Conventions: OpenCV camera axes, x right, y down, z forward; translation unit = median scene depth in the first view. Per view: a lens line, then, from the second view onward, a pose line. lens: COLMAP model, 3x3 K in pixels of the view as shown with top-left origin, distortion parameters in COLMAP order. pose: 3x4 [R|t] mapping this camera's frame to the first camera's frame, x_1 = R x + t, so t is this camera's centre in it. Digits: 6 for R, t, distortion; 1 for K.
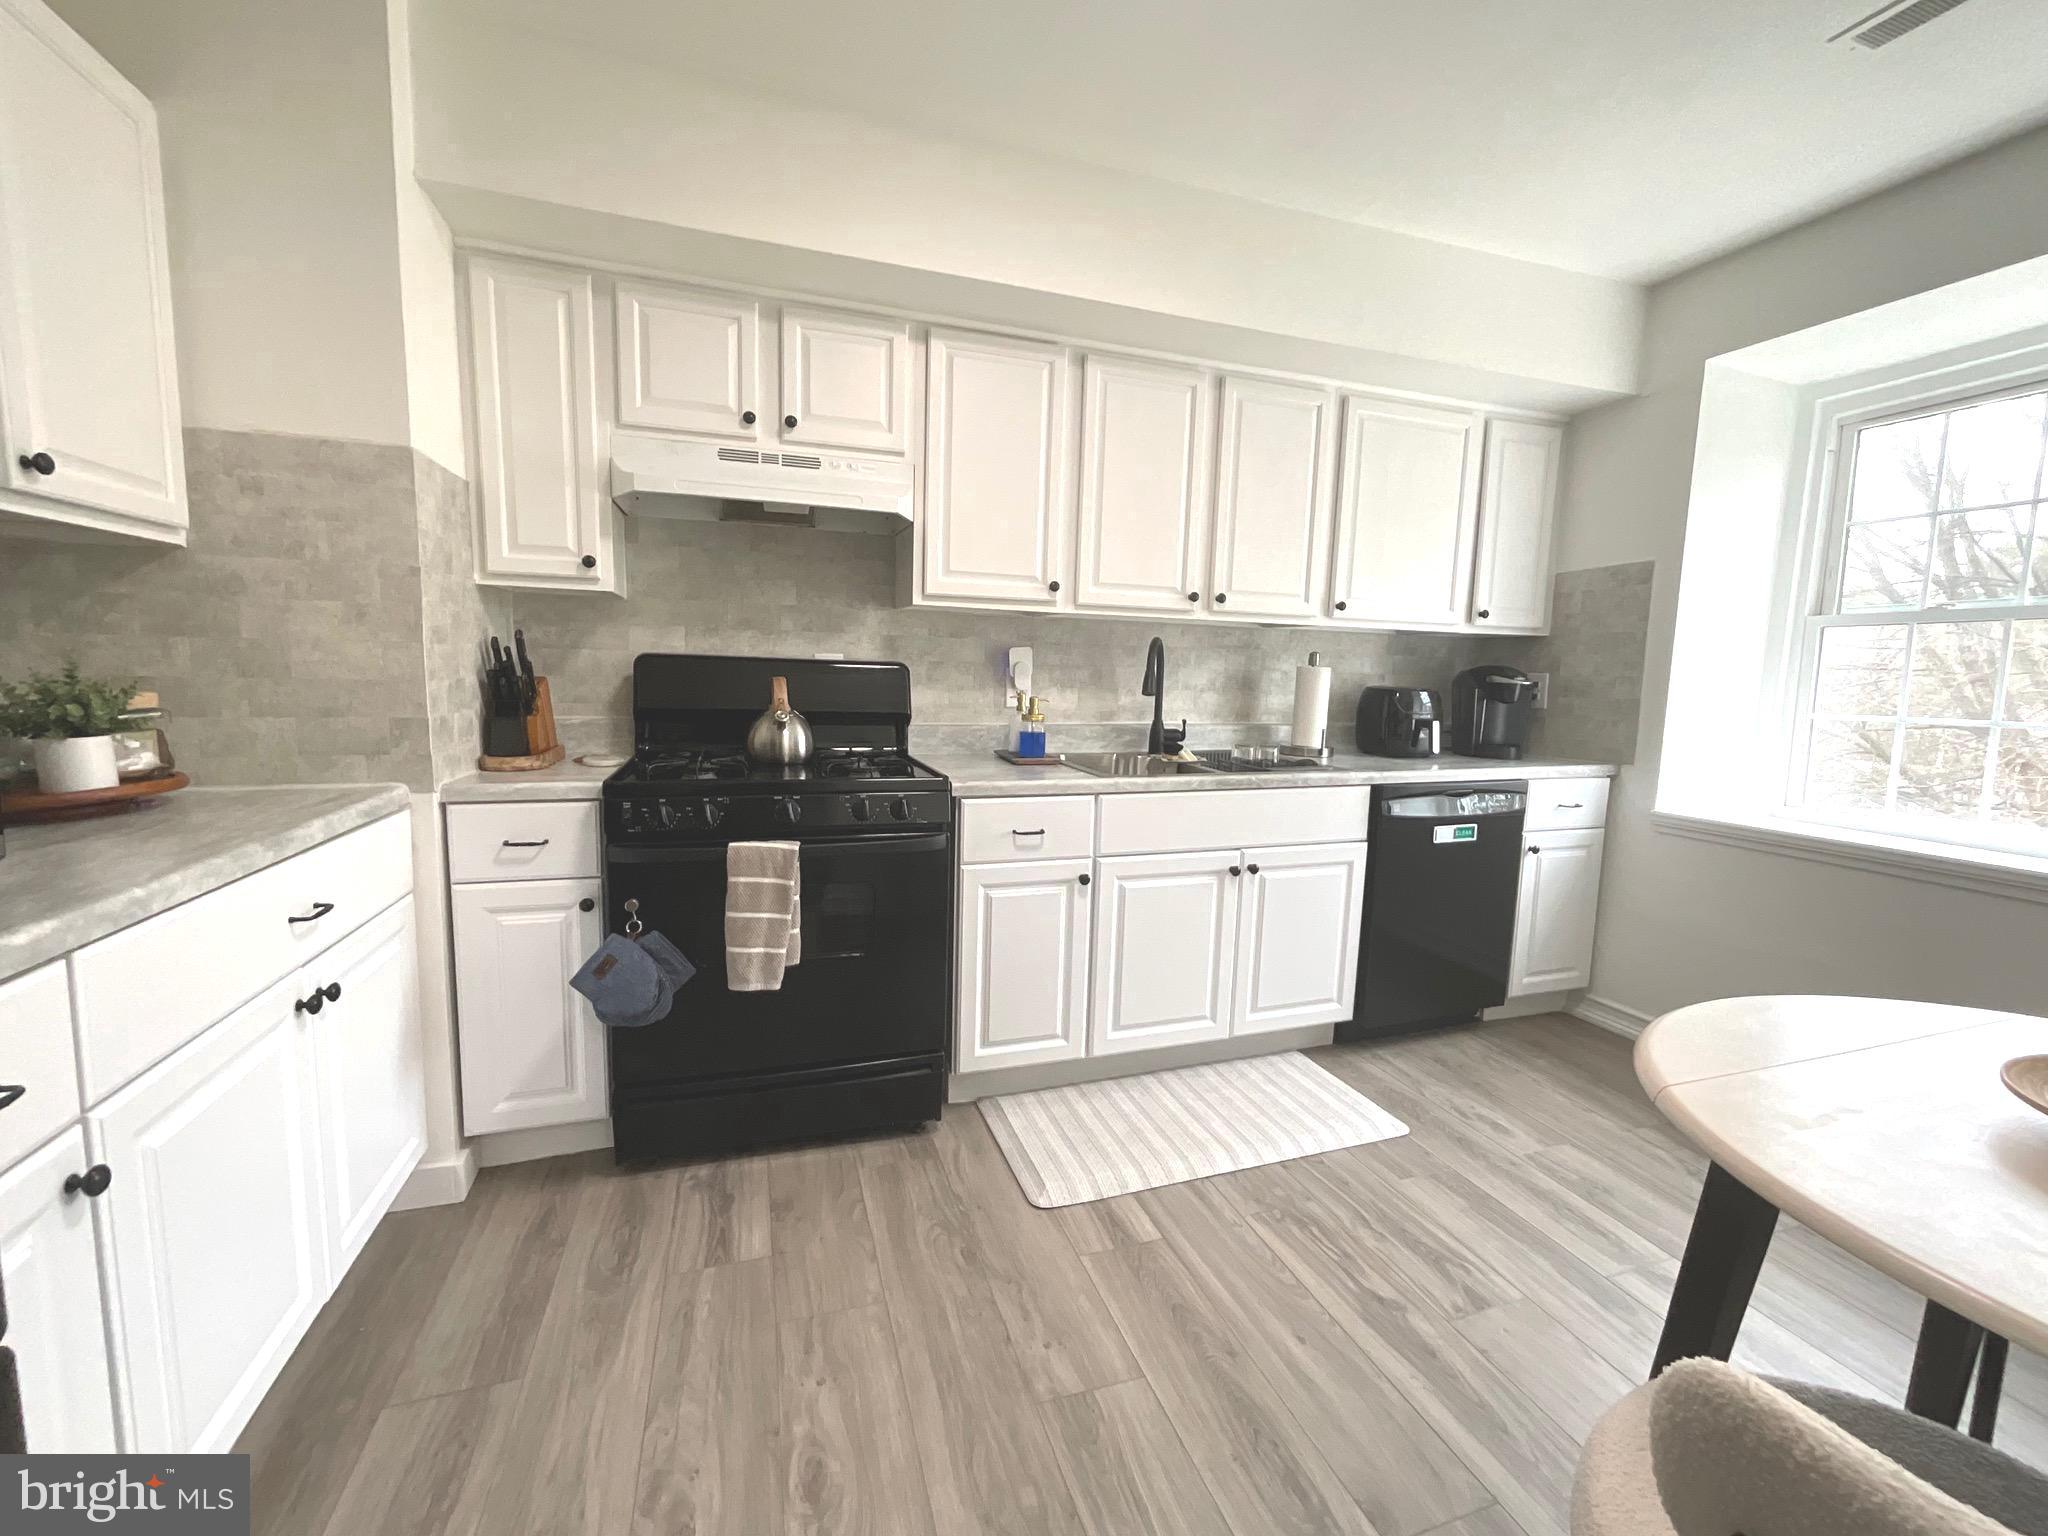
lens RADIAL K [[845.4, 0, 1019.8], [0, 845.4, 769.1], [0, 0, 1]] dist [-0.007290, 0.008451]
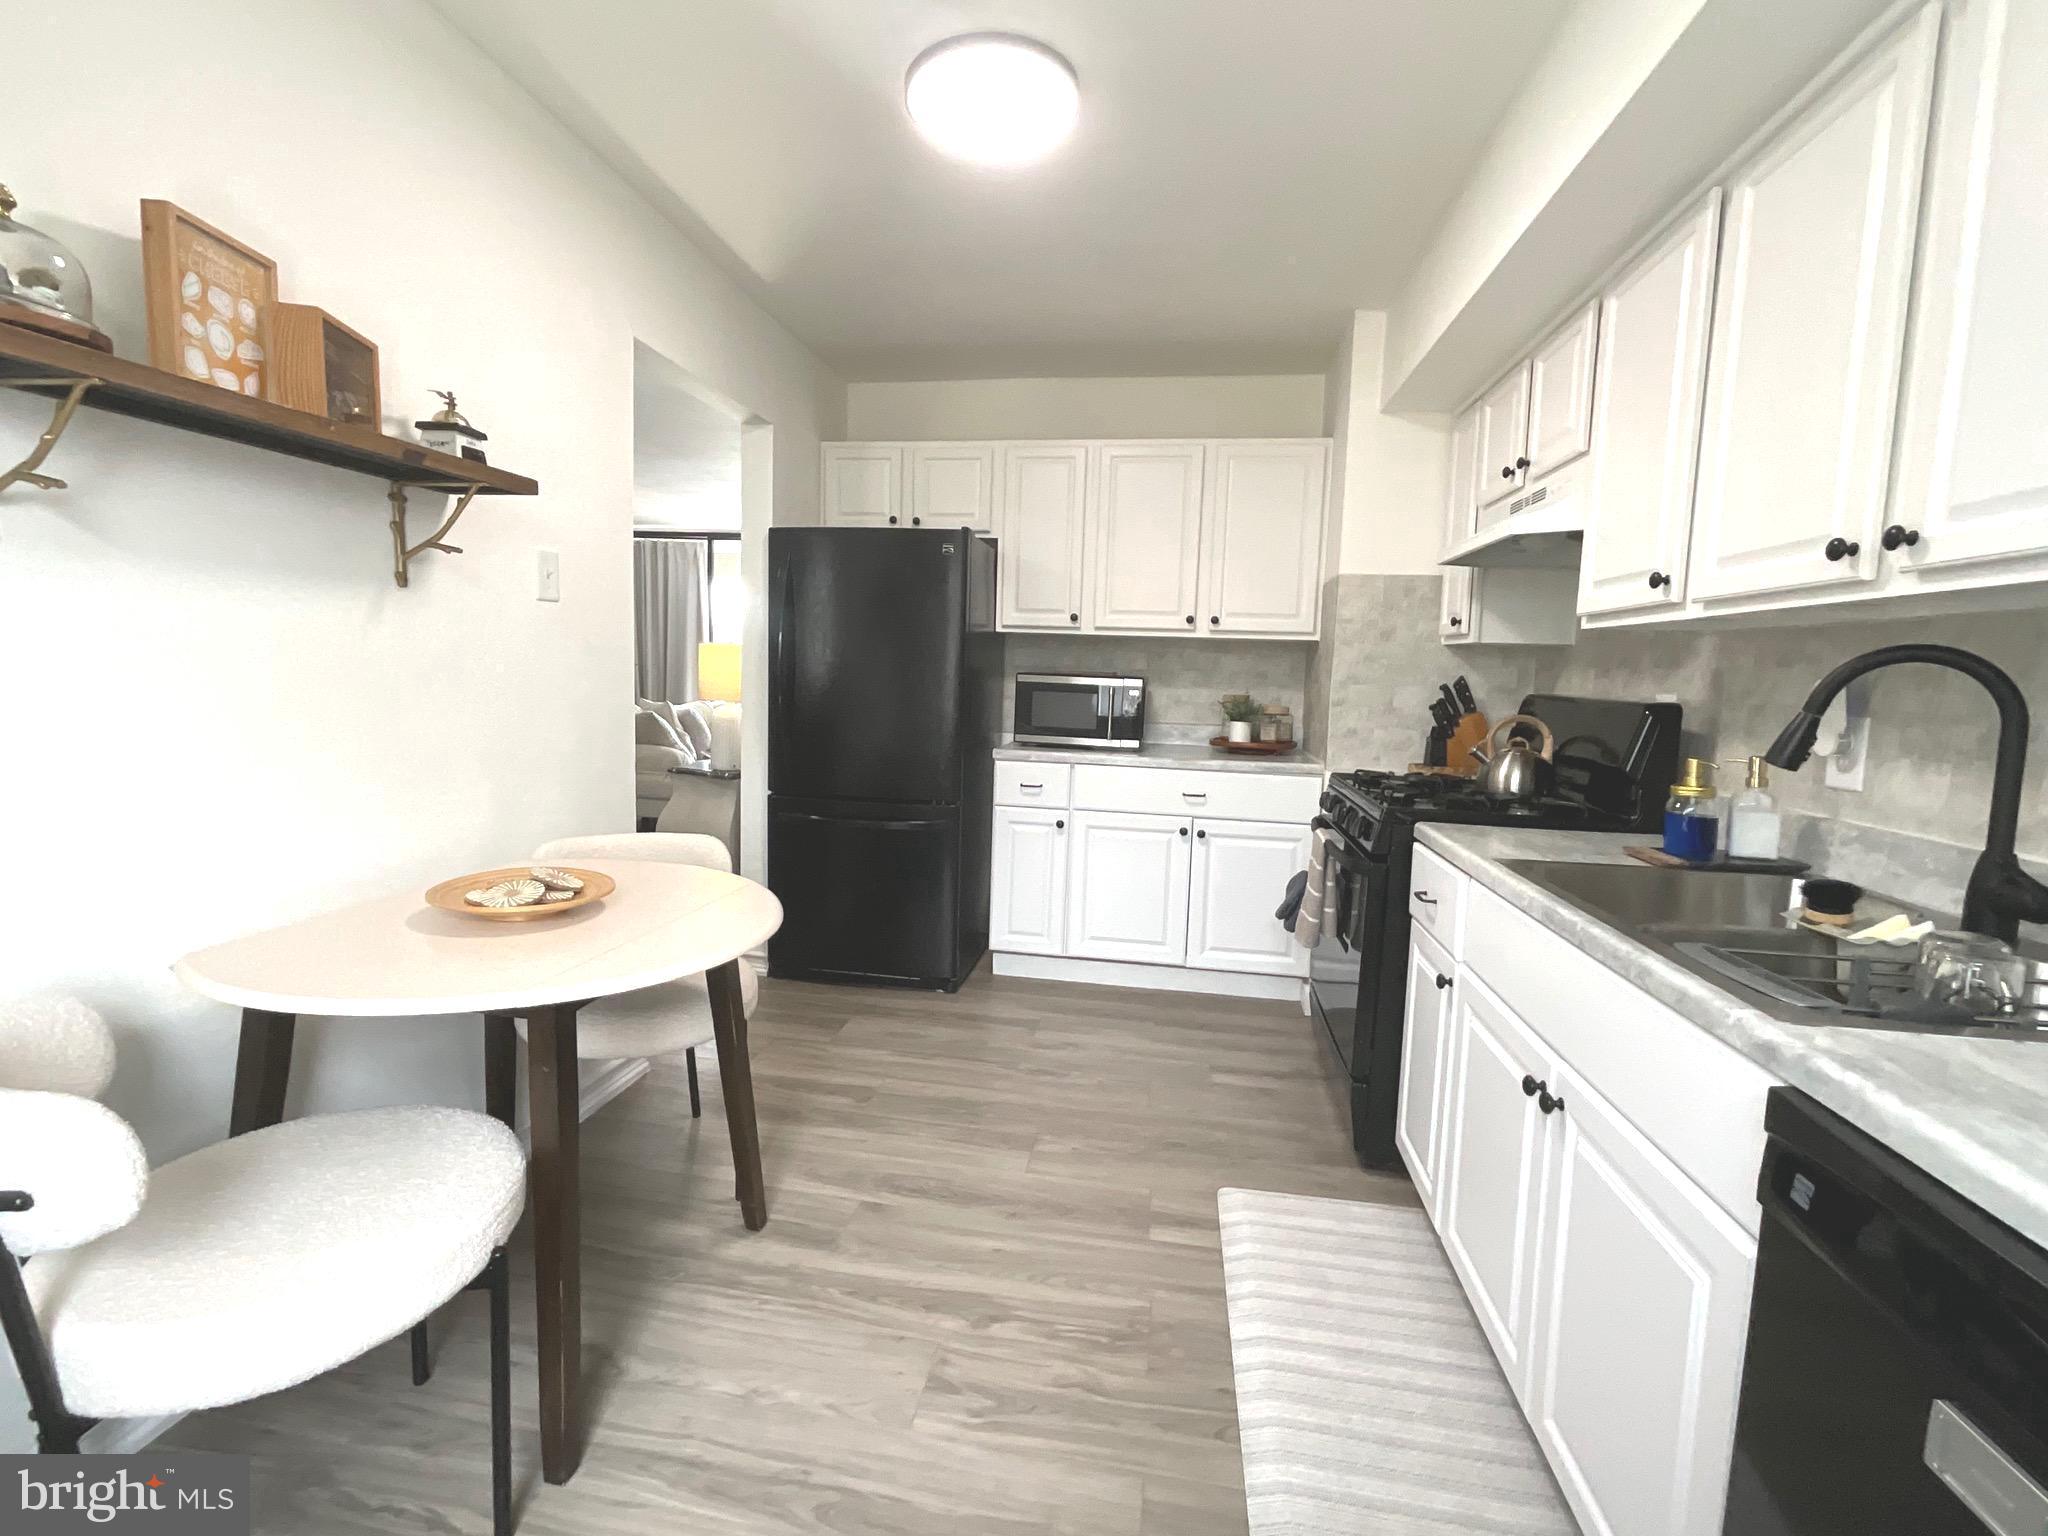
lens RADIAL K [[898.3, 0, 1016.9], [0, 898.3, 760.6], [0, 0, 1]] dist [0.001183, 0.000157]
pose [[-0.472564, 0.048140, -0.879981, 1.007933], [-0.151354, 0.979238, 0.134850, -0.118686], [0.868202, 0.196914, -0.455466, 1.061142]]
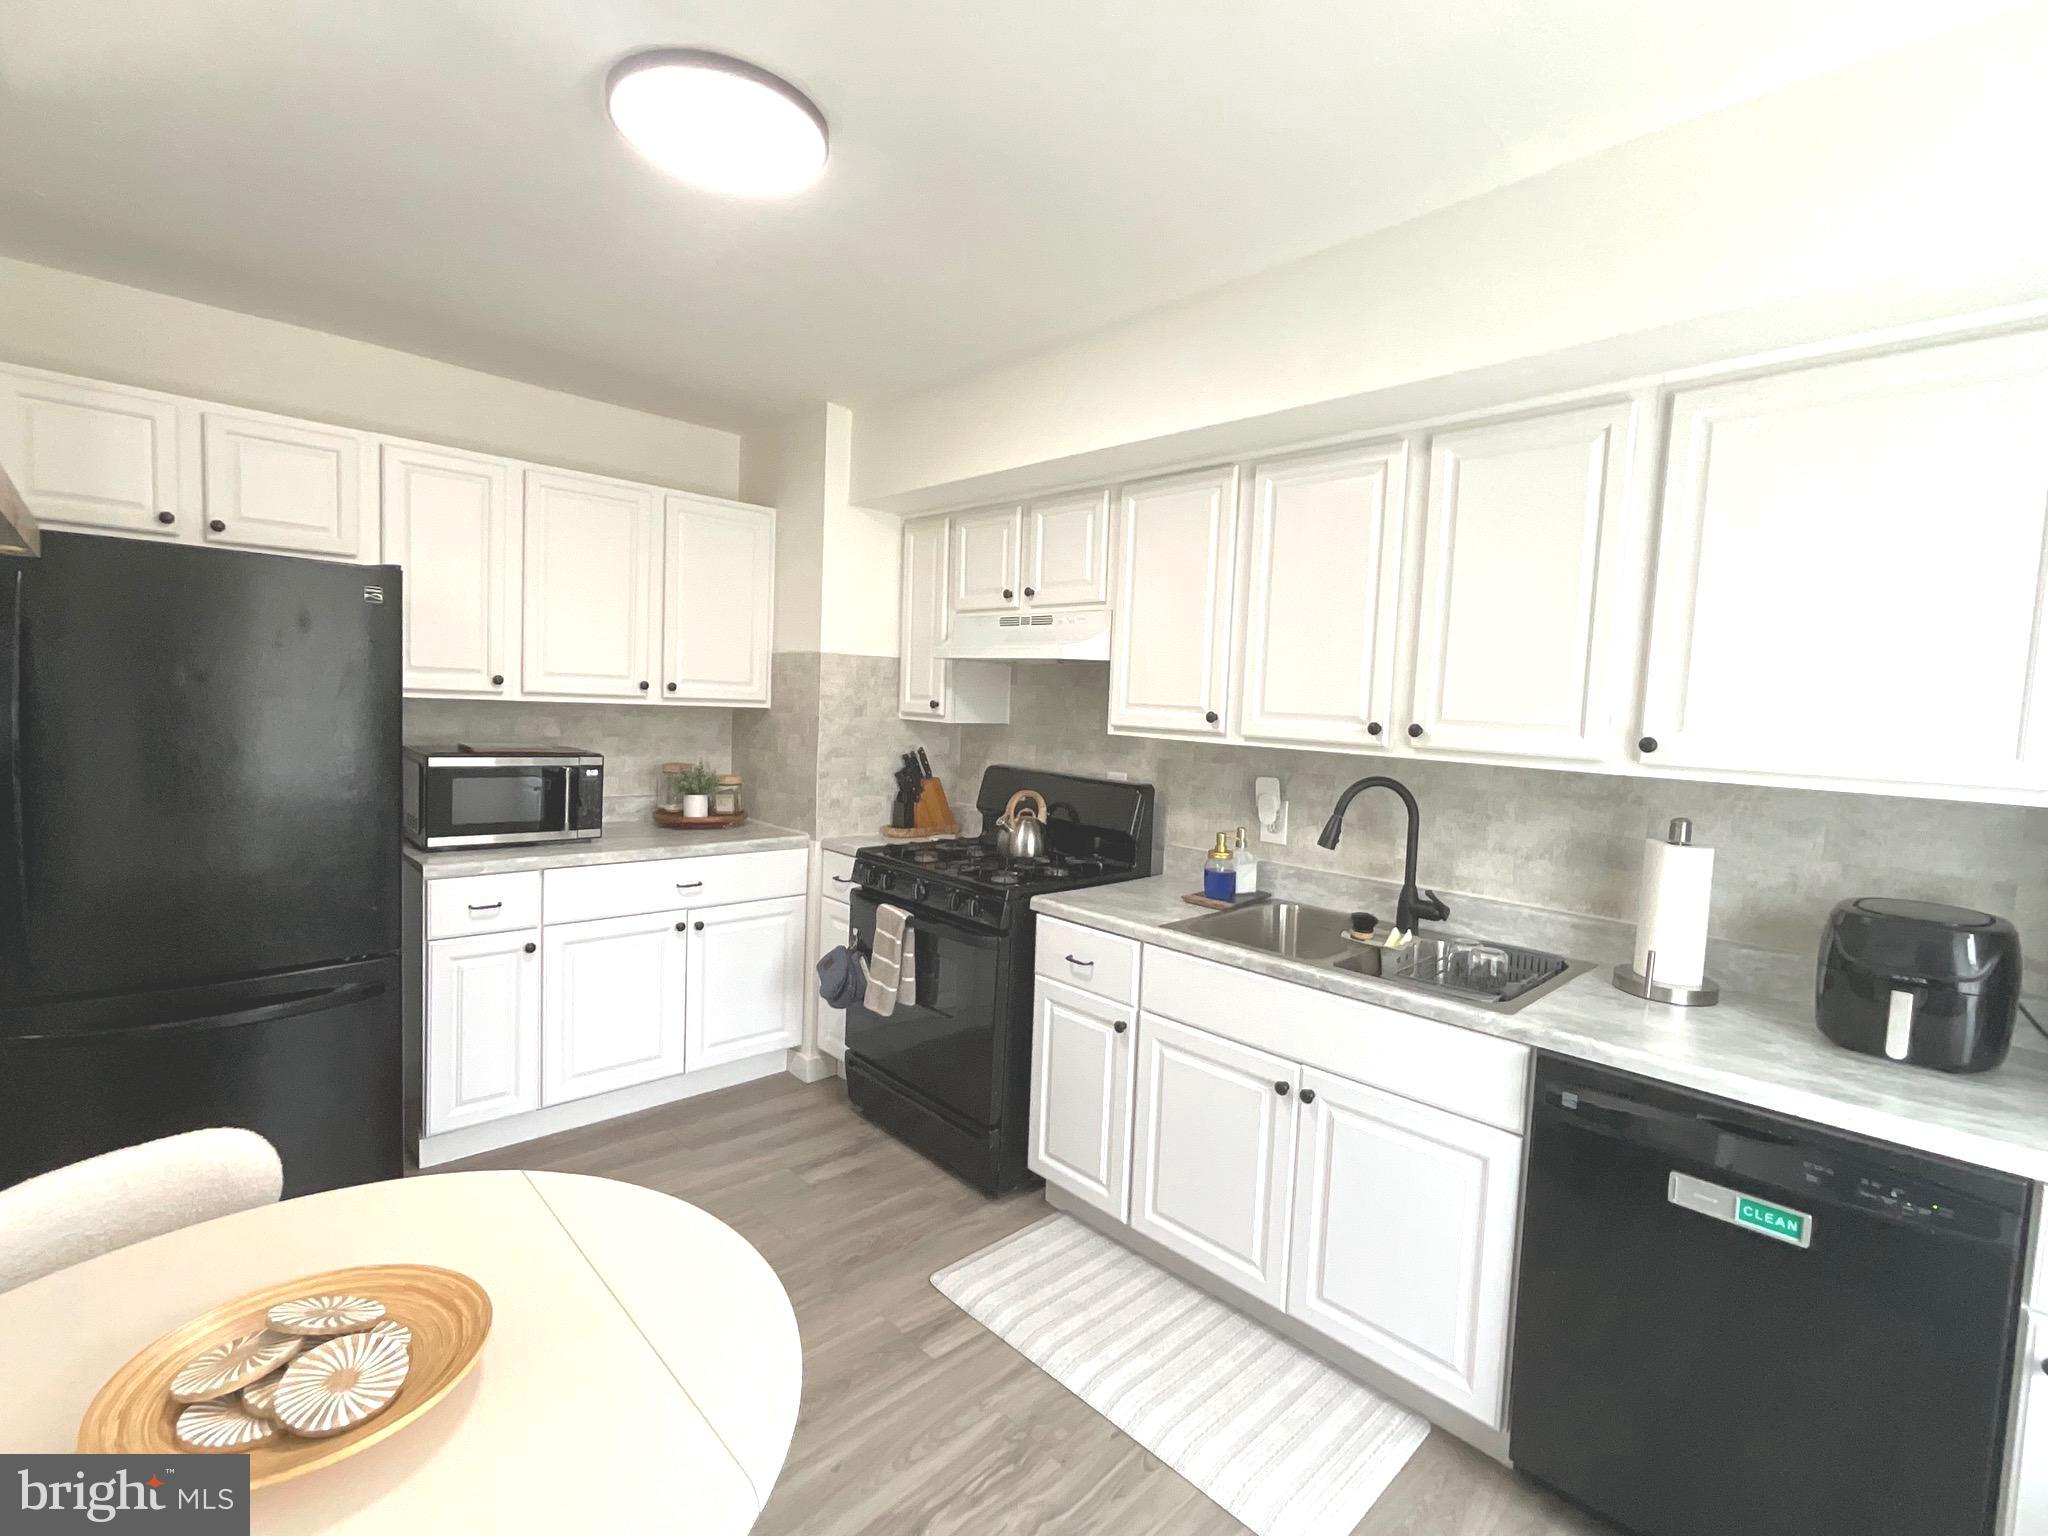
lens RADIAL K [[932.3, 0, 1016.3], [0, 932.3, 768.6], [0, 0, 1]] dist [-0.012007, 0.010097]
pose [[0.417037, 0.058867, -0.906981, 1.026303], [-0.141886, 0.989882, -0.000993, -0.149402], [0.897747, 0.129102, 0.421170, 0.442486]]
